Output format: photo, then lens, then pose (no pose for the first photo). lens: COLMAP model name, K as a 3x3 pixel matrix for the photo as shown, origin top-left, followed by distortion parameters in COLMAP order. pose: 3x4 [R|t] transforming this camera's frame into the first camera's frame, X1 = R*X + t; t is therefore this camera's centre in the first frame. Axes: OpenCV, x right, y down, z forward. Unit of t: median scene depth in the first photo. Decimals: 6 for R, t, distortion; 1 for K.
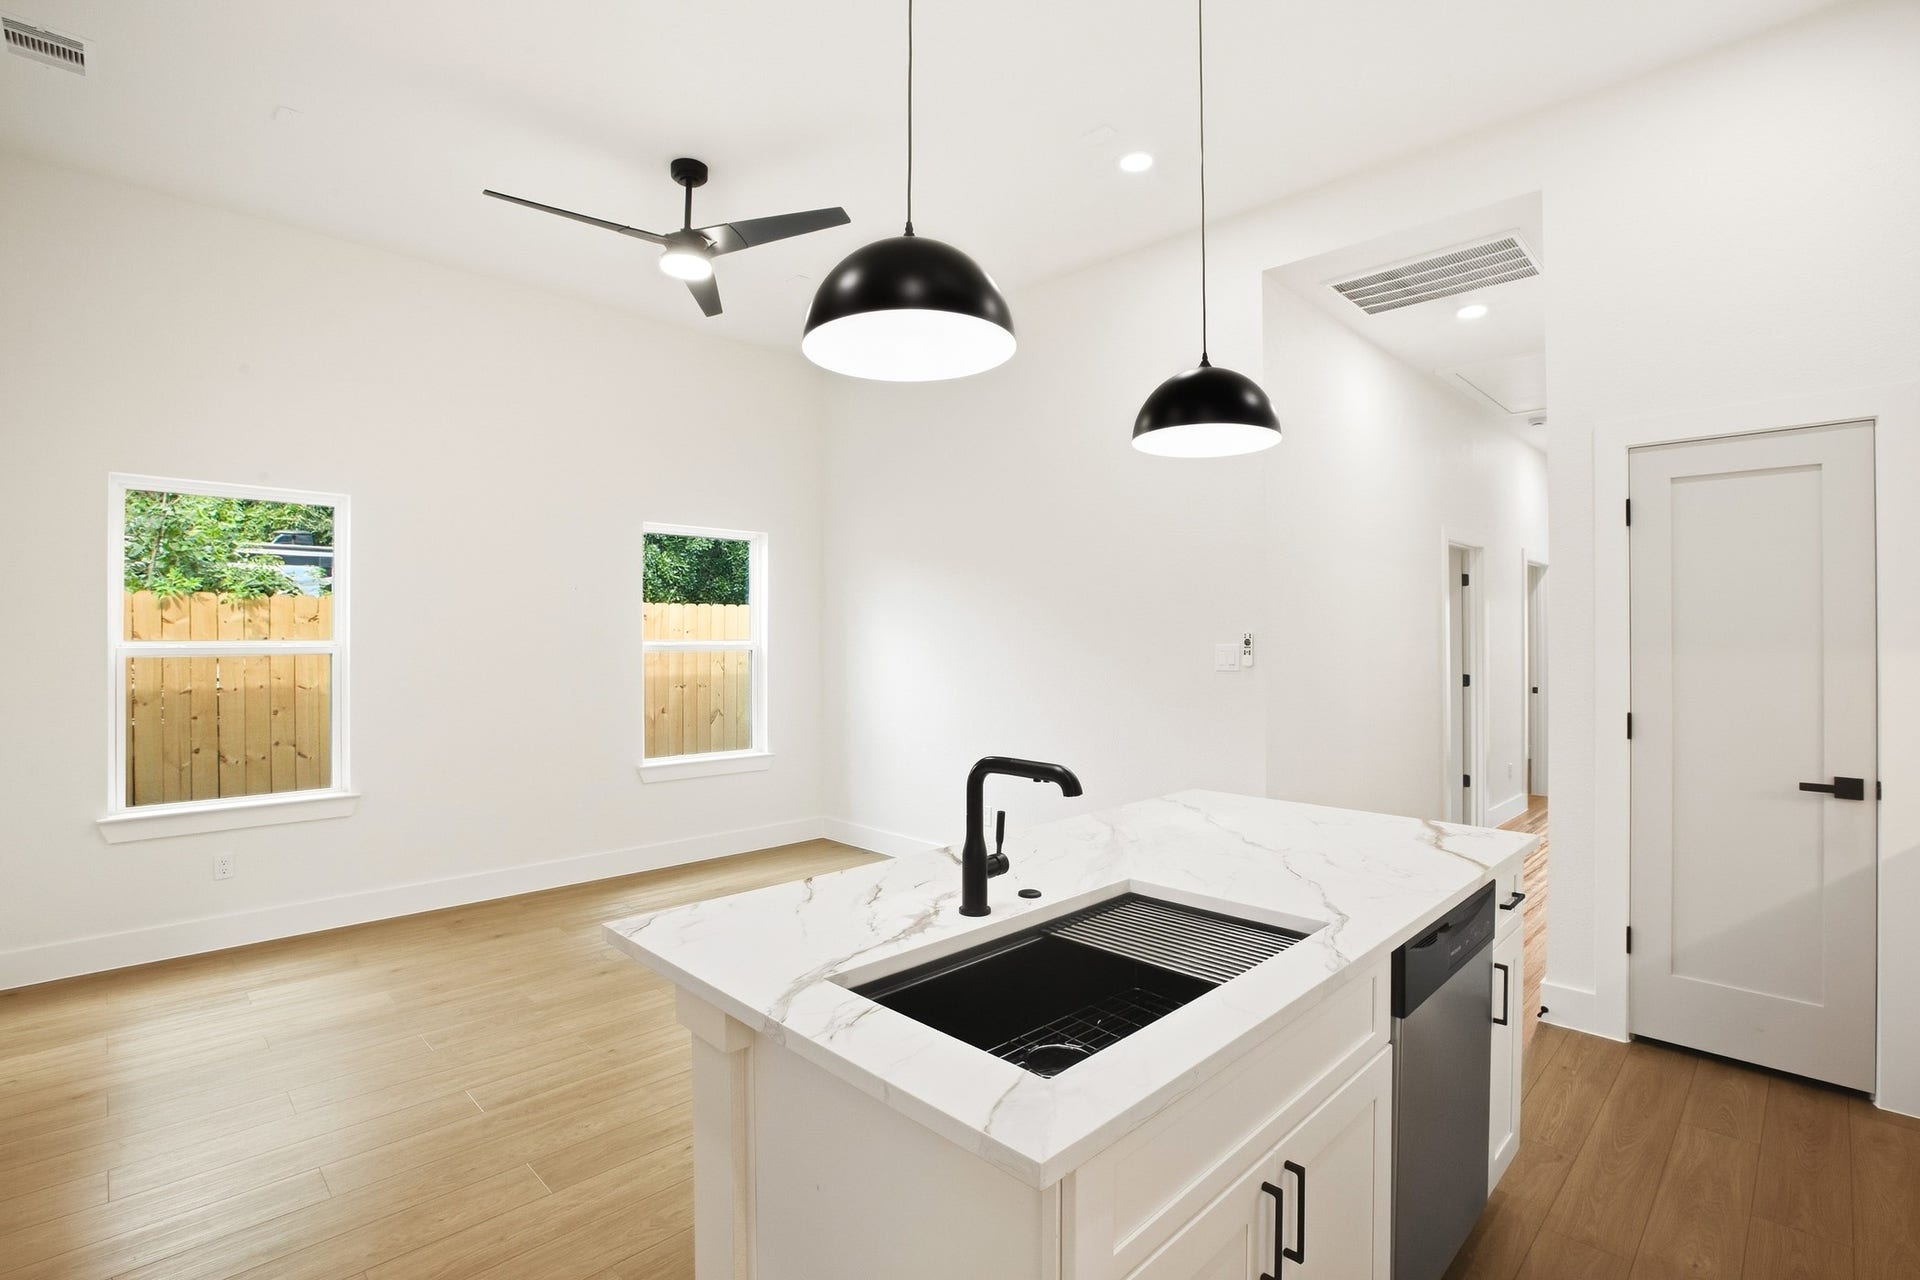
lens RADIAL K [[899.3, 0, 972.4], [0, 899.3, 636.0], [0, 0, 1]] dist [-0.044369, 0.014069]
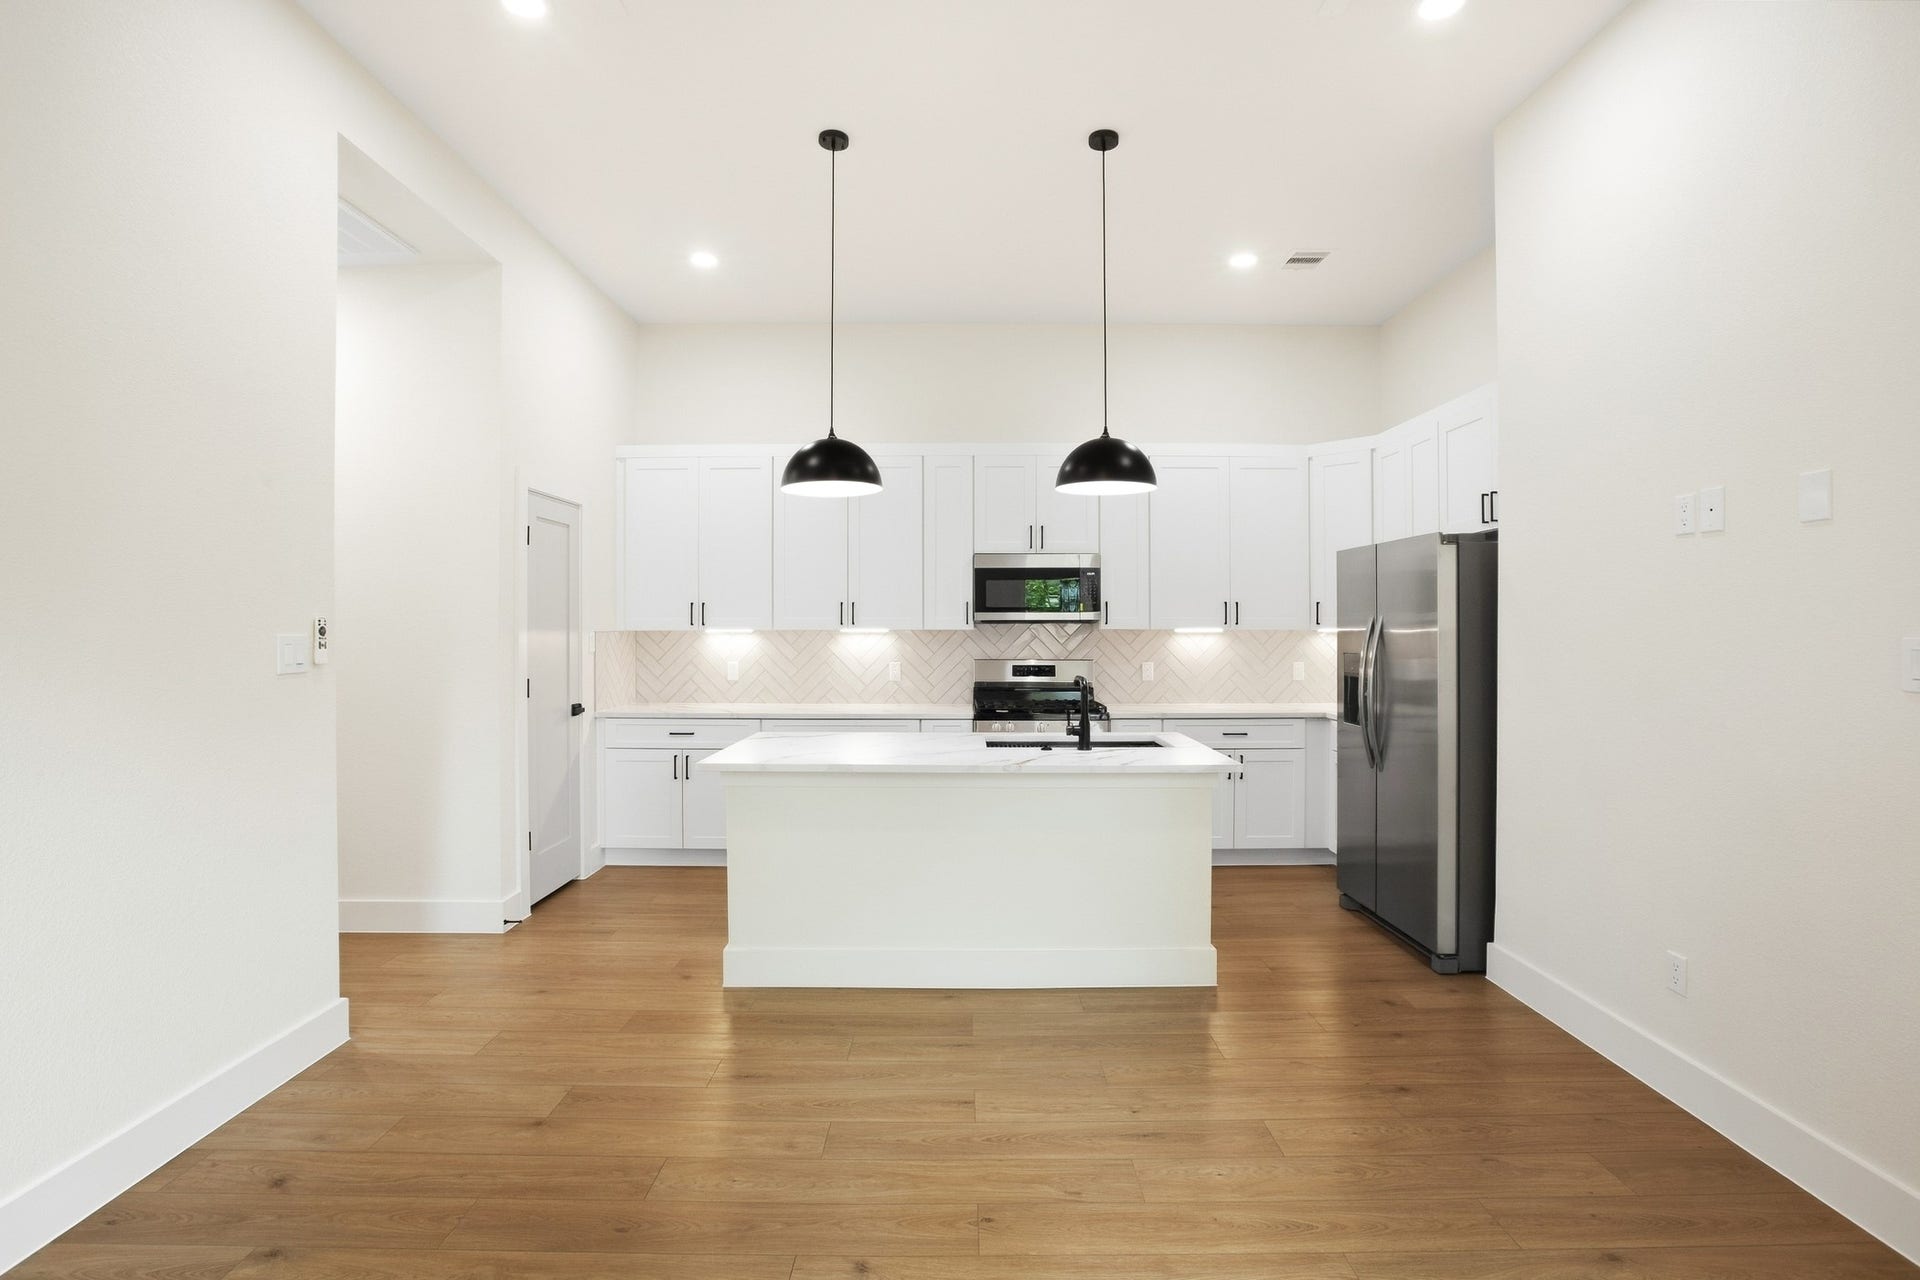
lens RADIAL K [[899.3, 0, 947.9], [0, 899.3, 635.8], [0, 0, 1]] dist [-0.044369, 0.014069]
pose [[-0.696960, -0.006994, 0.717076, -0.550512], [0.001061, 0.999941, 0.010785, 0.003221], [-0.717109, 0.008278, -0.696912, 1.132868]]
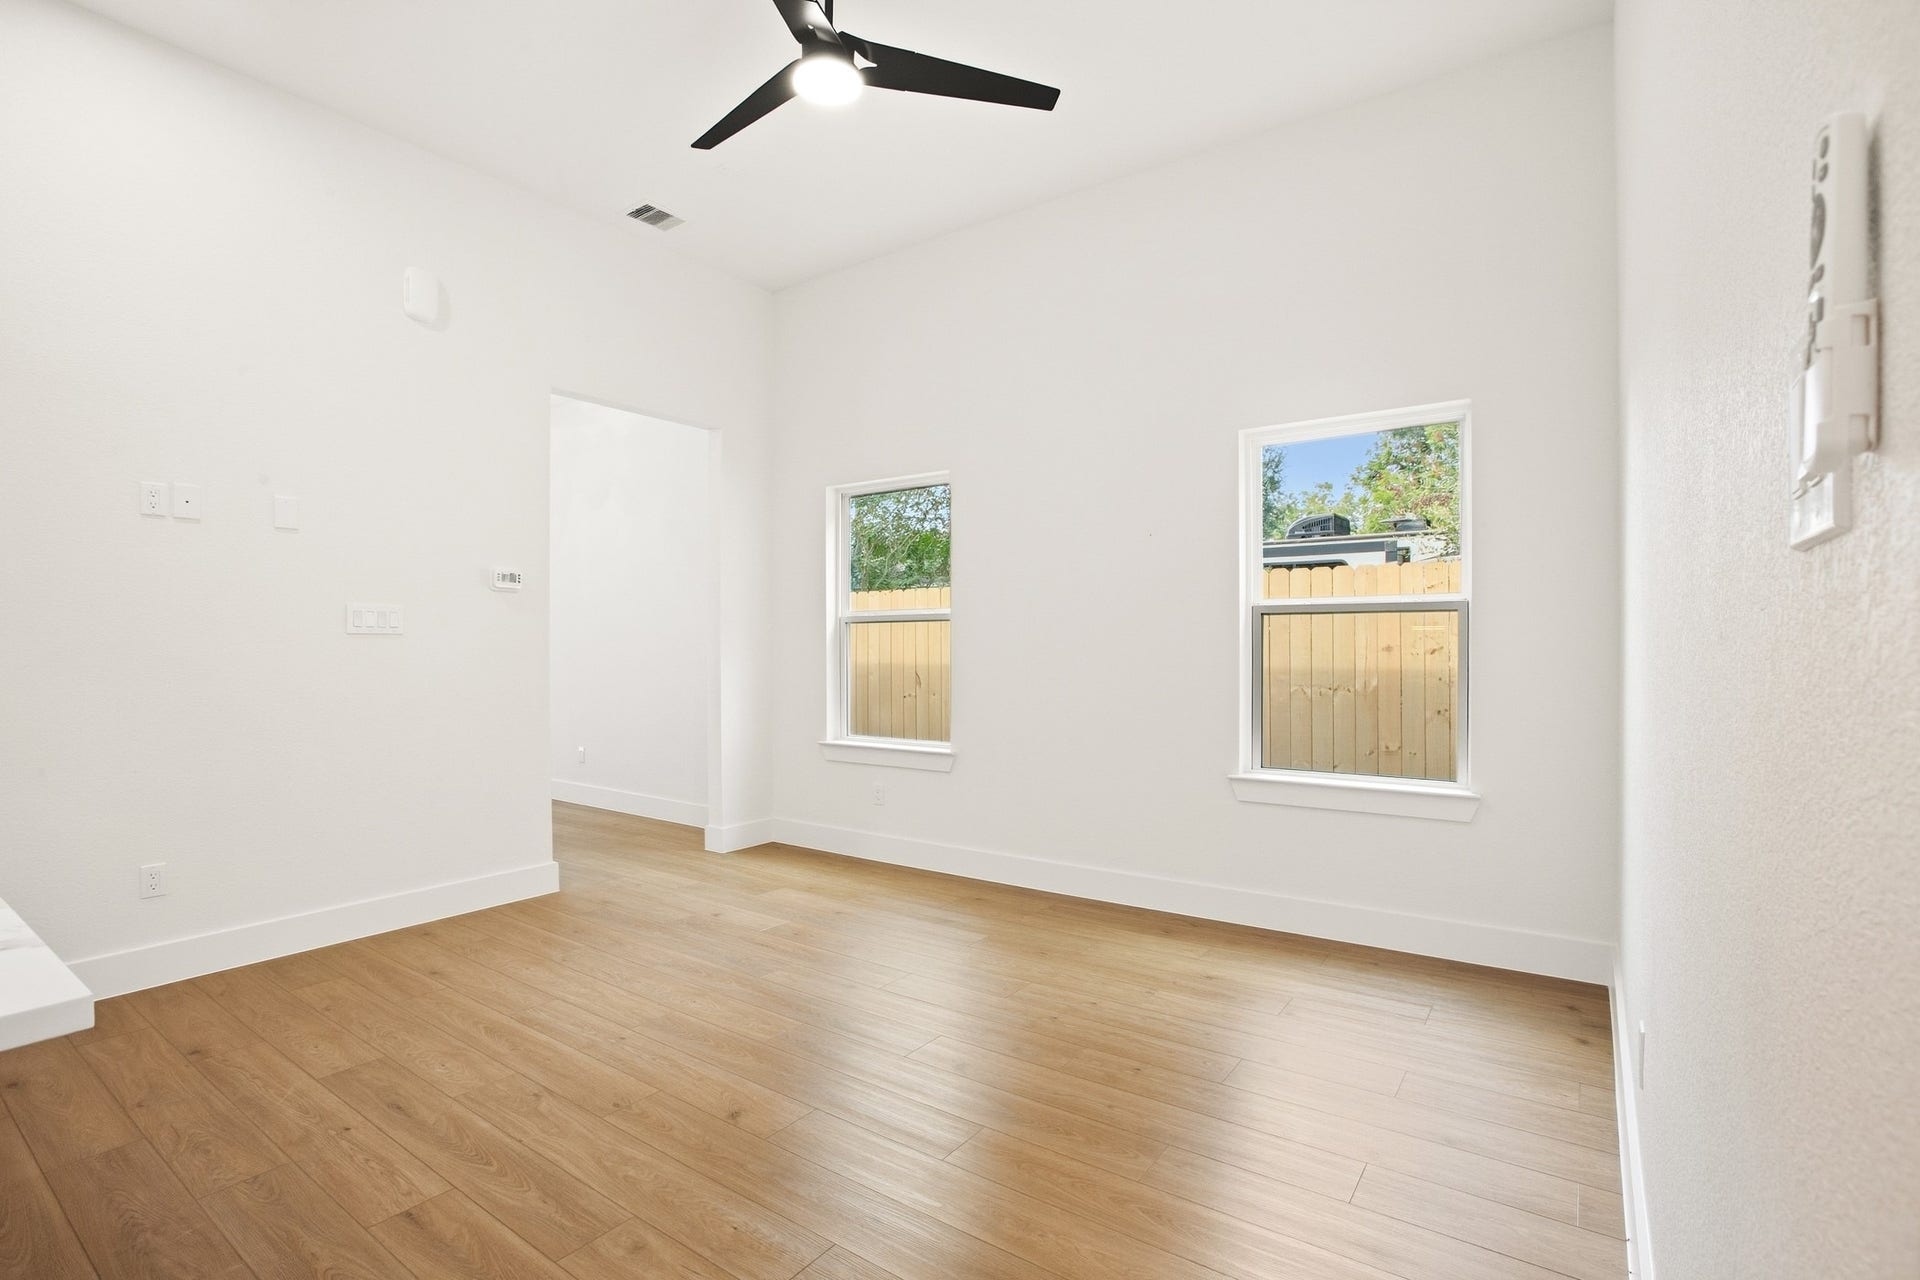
lens RADIAL K [[899.3, 0, 969.0], [0, 899.3, 651.1], [0, 0, 1]] dist [-0.044369, 0.014069]
pose [[0.168107, 0.007900, -0.985737, 0.399074], [0.001318, 0.999965, 0.008239, 0.050737], [0.985768, -0.002684, 0.168091, 0.888680]]
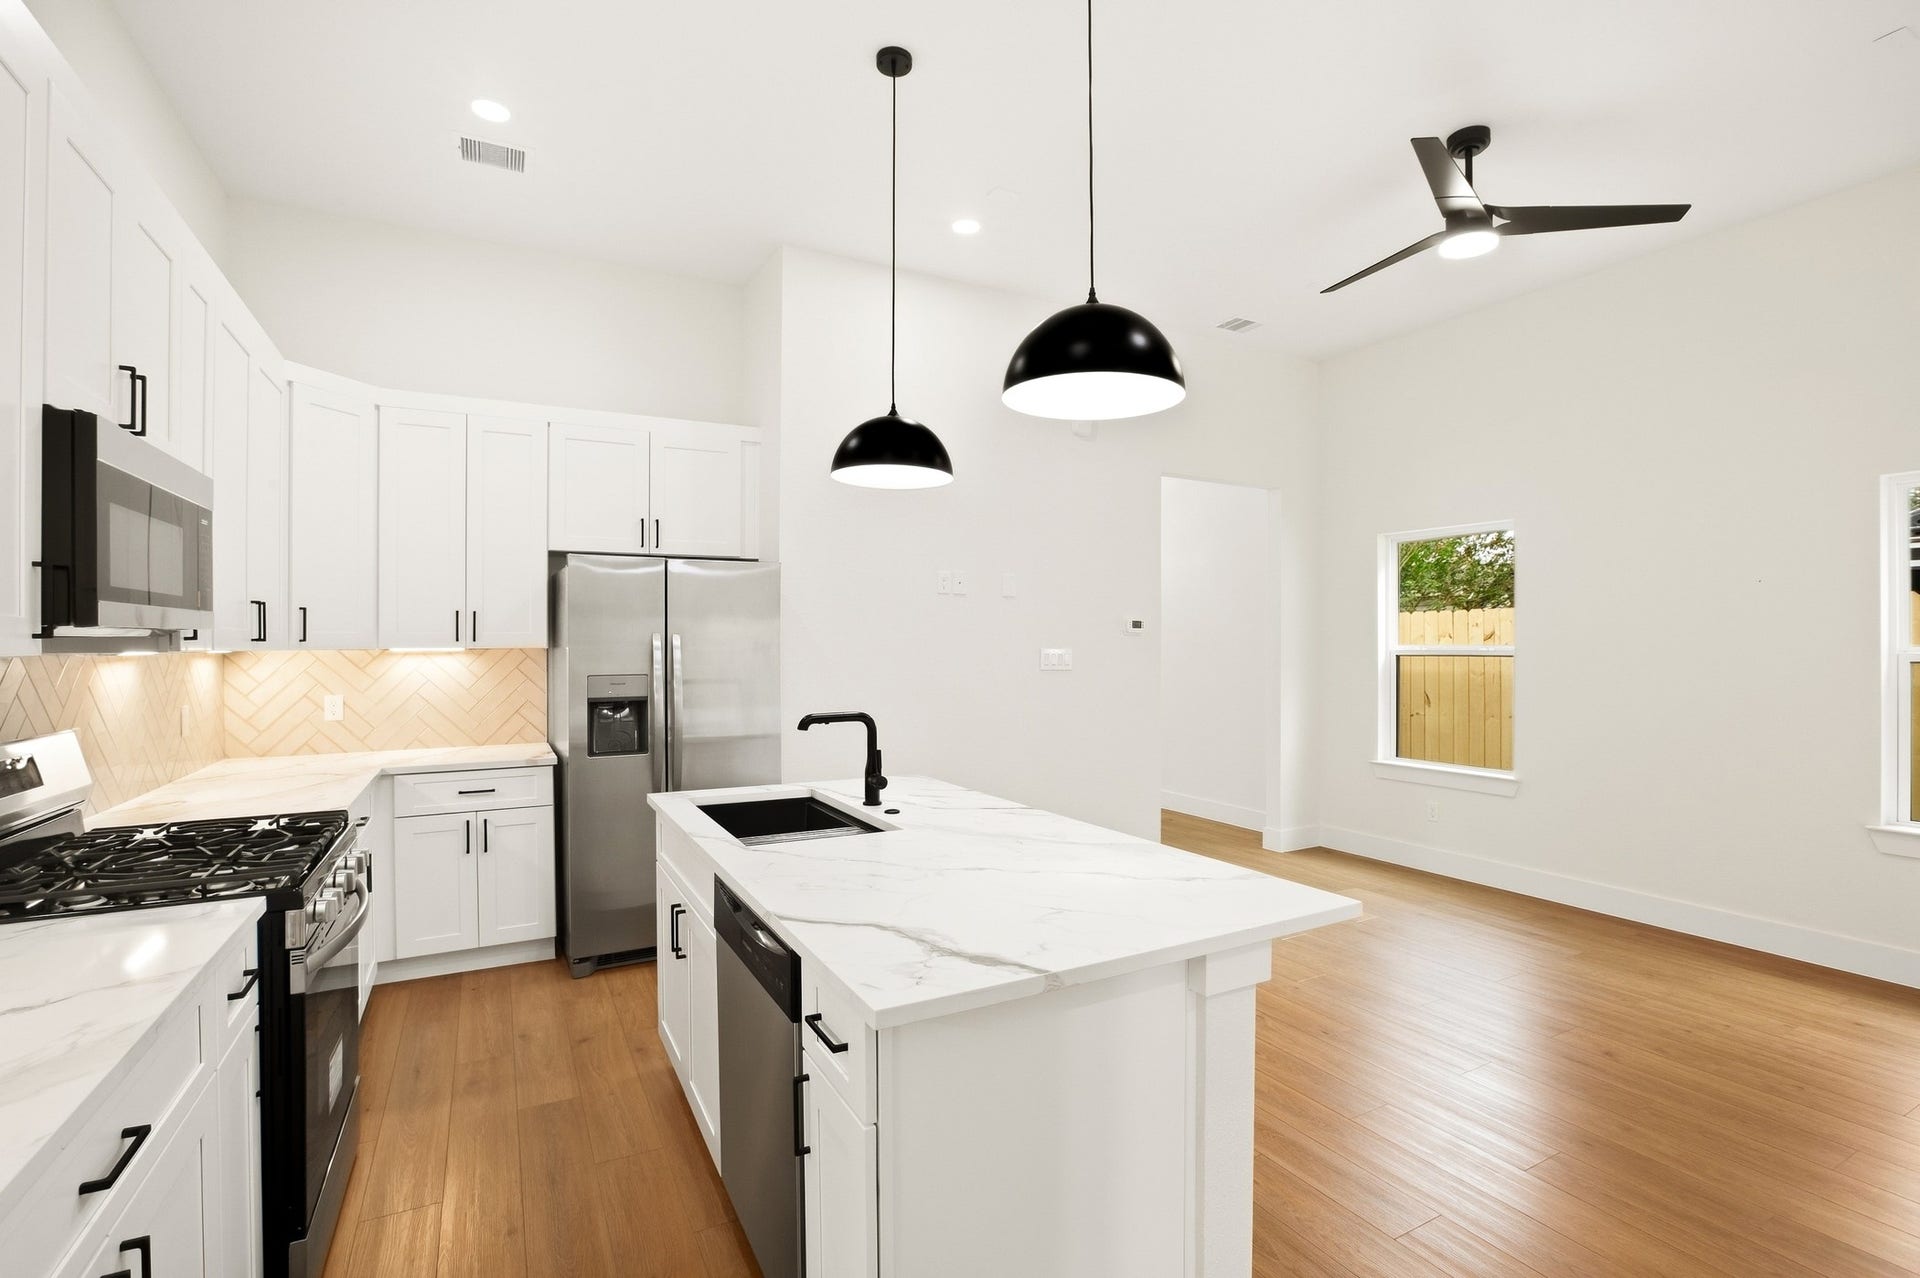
lens RADIAL K [[899.3, 0, 959.5], [0, 899.3, 638.1], [0, 0, 1]] dist [-0.044369, 0.014069]
pose [[-0.285084, -0.003163, -0.958497, 0.650338], [-0.001325, 0.999995, -0.002906, -0.000784], [0.958502, 0.000441, -0.285087, 0.672105]]
